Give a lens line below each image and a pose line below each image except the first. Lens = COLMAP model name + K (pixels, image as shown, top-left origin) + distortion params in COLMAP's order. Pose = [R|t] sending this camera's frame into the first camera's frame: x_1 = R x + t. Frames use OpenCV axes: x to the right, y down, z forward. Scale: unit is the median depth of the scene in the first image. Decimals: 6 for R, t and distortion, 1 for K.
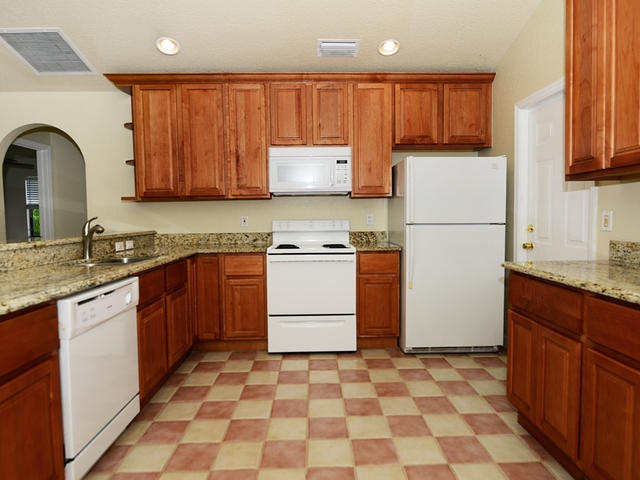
lens RADIAL K [[377.3, 0, 322.9], [0, 377.3, 237.3], [0, 0, 1]] dist [-0.012351, -0.003521]
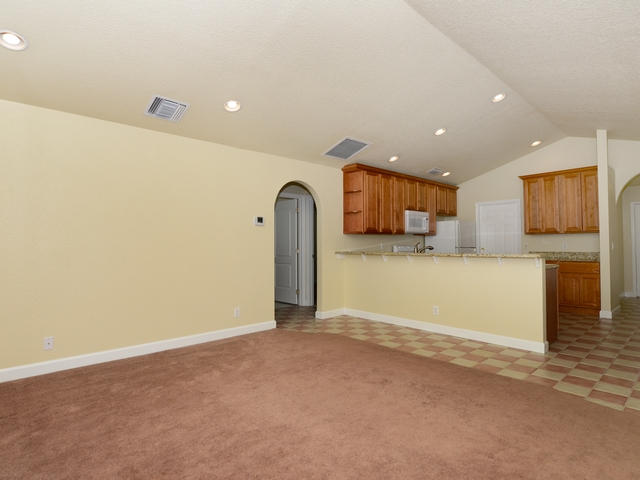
lens RADIAL K [[363.6, 0, 315.6], [0, 363.6, 237.7], [0, 0, 1]] dist [-0.011175, -0.002568]
pose [[0.752497, 0.024927, 0.658123, -1.957315], [0.031511, 0.996776, -0.073784, 0.045434], [-0.657841, 0.076260, 0.749286, -0.156978]]
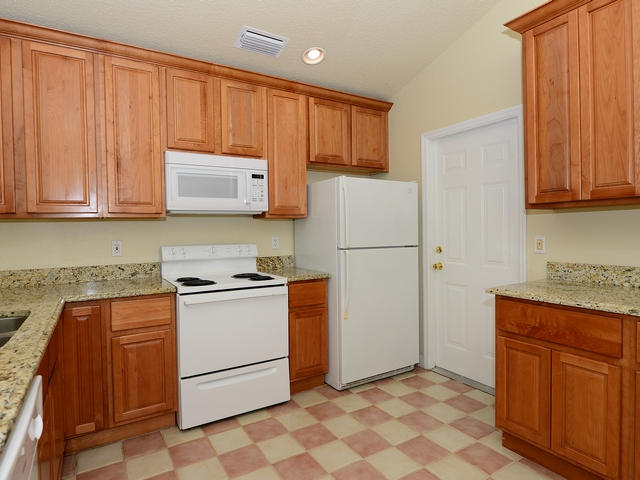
lens RADIAL K [[363.6, 0, 312.9], [0, 363.6, 237.2], [0, 0, 1]] dist [-0.011175, -0.002568]
pose [[0.873184, -0.011720, 0.487250, -0.259974], [0.032525, 0.998884, -0.034260, -0.033976], [-0.486305, 0.045763, 0.872590, 0.249788]]
